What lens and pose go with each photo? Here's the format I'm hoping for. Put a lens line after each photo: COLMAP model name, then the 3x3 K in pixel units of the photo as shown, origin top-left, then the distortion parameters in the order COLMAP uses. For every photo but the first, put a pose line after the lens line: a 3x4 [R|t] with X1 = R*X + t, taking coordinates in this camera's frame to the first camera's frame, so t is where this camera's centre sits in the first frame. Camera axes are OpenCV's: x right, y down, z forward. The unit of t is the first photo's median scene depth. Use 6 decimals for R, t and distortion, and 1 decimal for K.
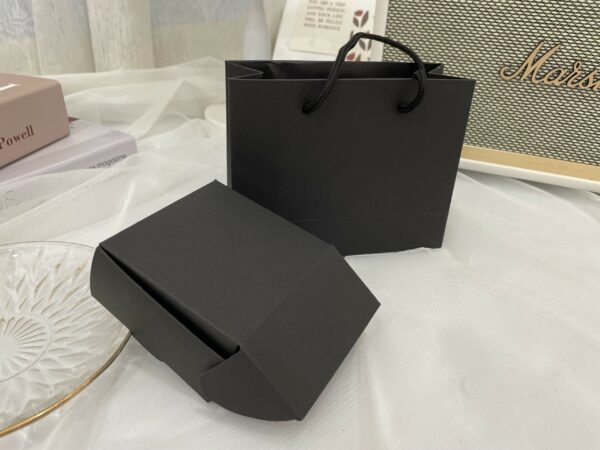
lens RADIAL K [[464.1, 0, 302.4], [0, 464.1, 227.9], [0, 0, 1]] dist [0.029552, -0.048690]
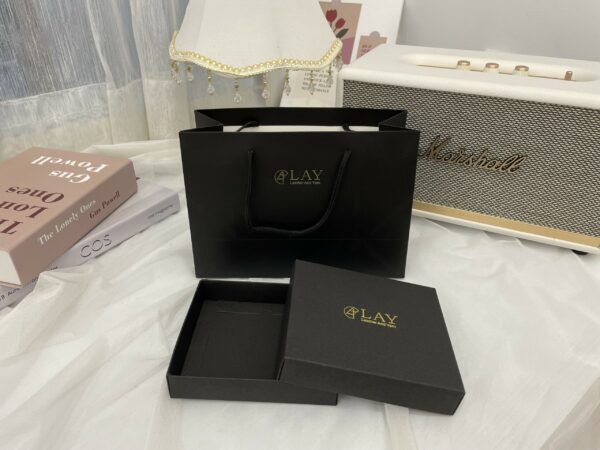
lens RADIAL K [[464.1, 0, 299.9], [0, 464.1, 224.9], [0, 0, 1]] dist [0.029552, -0.048690]
pose [[0.997647, -0.006439, -0.068250, 0.109080], [0.007166, 0.999920, 0.010409, -0.086387], [0.068178, -0.010874, 0.997614, -0.394180]]
